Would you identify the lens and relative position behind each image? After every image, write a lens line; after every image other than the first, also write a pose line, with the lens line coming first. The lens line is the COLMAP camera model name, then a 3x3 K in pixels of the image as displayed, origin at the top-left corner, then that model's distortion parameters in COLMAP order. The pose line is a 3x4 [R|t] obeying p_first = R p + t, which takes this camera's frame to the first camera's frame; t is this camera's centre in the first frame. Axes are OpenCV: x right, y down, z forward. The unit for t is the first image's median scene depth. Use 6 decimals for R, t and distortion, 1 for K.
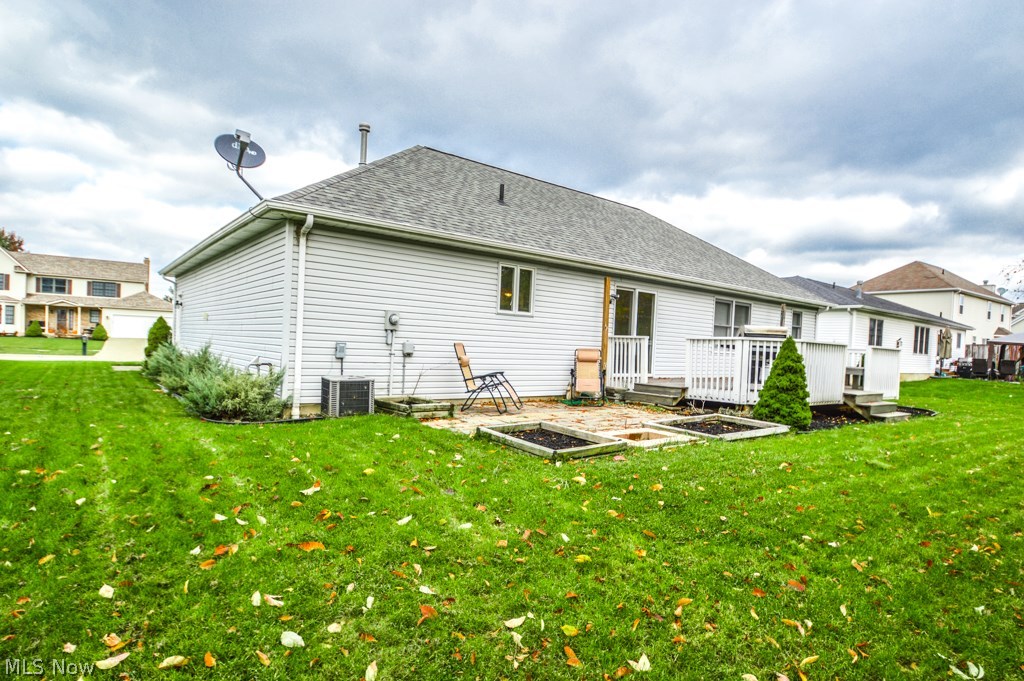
lens RADIAL K [[543.8, 0, 512.0], [0, 543.8, 340.5], [0, 0, 1]] dist [0.000236, 0.000027]
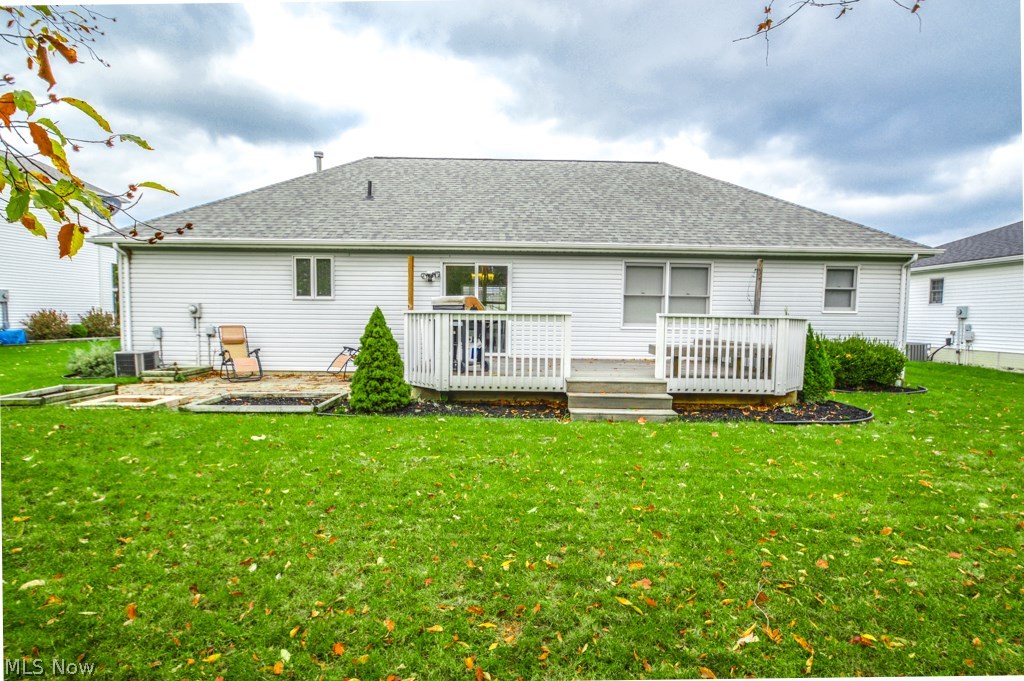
lens RADIAL K [[543.8, 0, 512.0], [0, 543.8, 340.5], [0, 0, 1]] dist [0.000236, 0.000027]
pose [[0.788491, -0.008211, -0.614991, 1.040416], [0.026449, 0.999439, 0.020567, 0.026477], [0.614477, -0.032483, 0.788266, 0.353190]]
